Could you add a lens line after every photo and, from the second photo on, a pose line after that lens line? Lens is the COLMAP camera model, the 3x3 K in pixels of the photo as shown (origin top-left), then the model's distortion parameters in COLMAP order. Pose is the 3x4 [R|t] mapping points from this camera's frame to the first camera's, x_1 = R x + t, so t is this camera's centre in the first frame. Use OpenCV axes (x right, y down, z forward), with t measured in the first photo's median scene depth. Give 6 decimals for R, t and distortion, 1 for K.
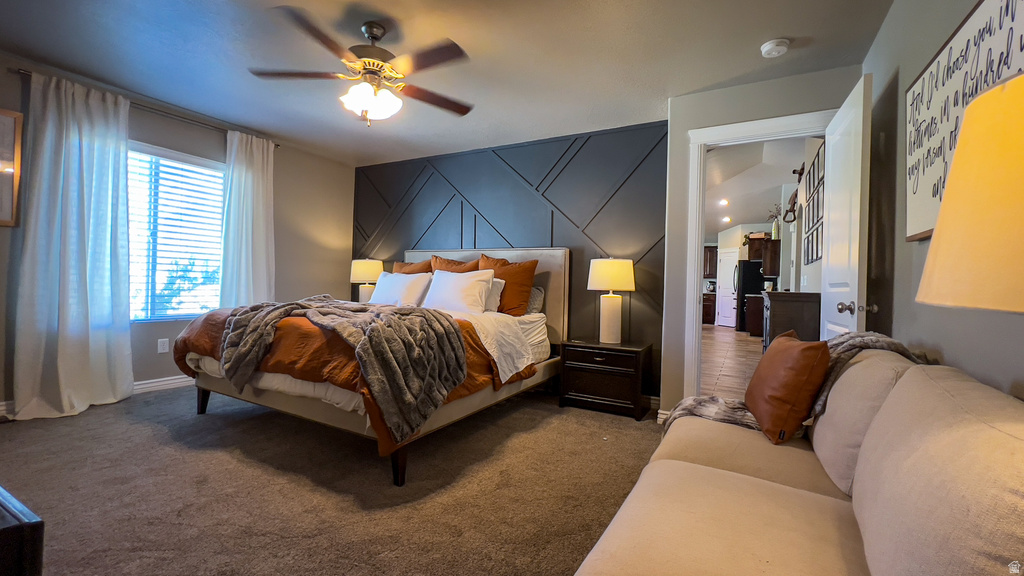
lens RADIAL K [[411.5, 0, 512.1], [0, 411.5, 285.8], [0, 0, 1]] dist [-0.002402, 0.000421]
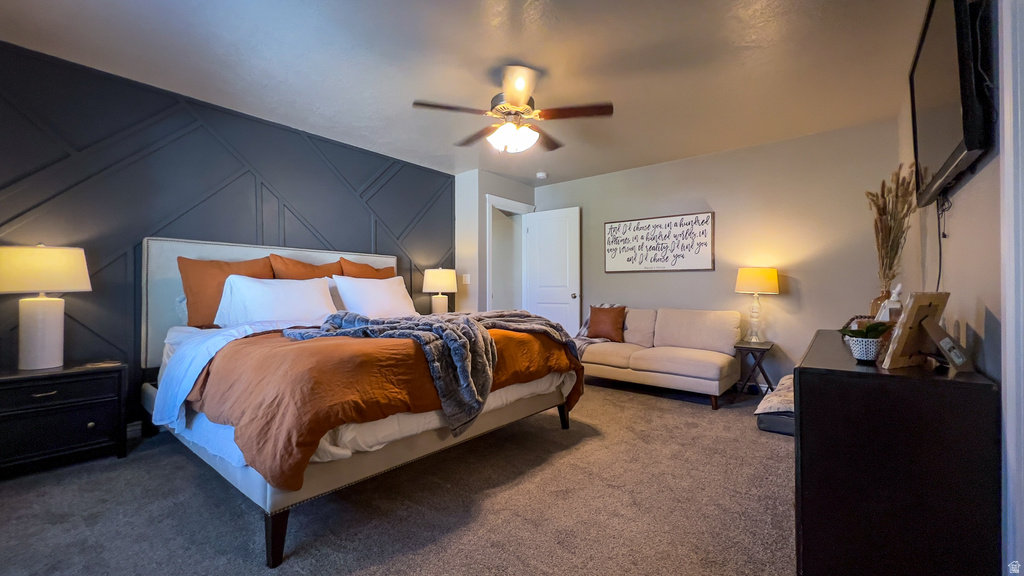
lens RADIAL K [[397.5, 0, 494.6], [0, 397.5, 286.5], [0, 0, 1]] dist [-0.000193, 0.000043]
pose [[0.228846, -0.018994, 0.973277, -1.177879], [0.005184, 0.999819, 0.018294, -0.035838], [-0.973449, 0.000859, 0.228903, 0.635972]]
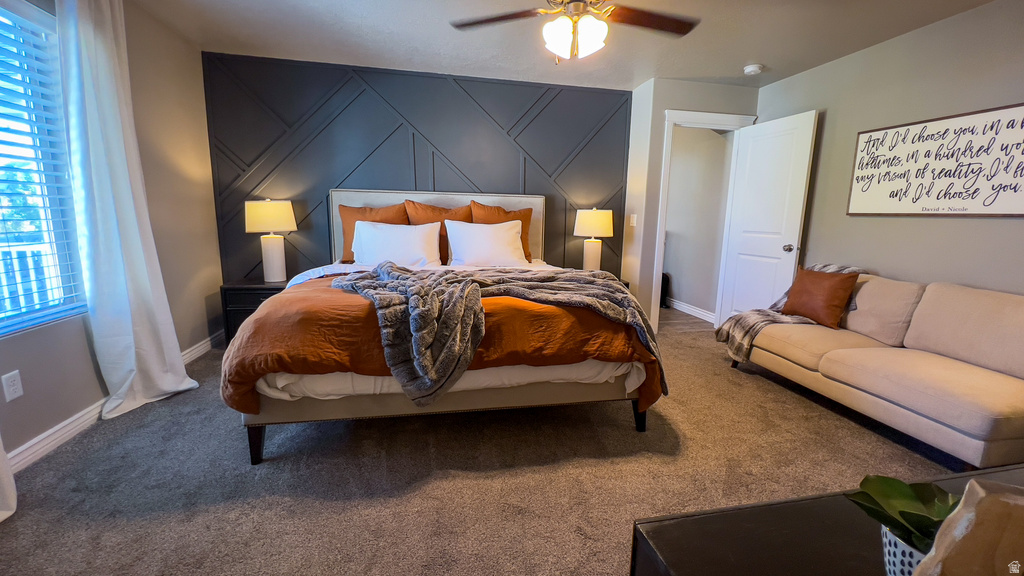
lens RADIAL K [[396.2, 0, 509.6], [0, 396.2, 283.0], [0, 0, 1]] dist [-0.002546, -0.000193]
pose [[0.769647, -0.119857, 0.627119, -0.817540], [0.002693, 0.982822, 0.184535, -0.080008], [-0.638464, -0.140338, 0.756749, 0.320403]]
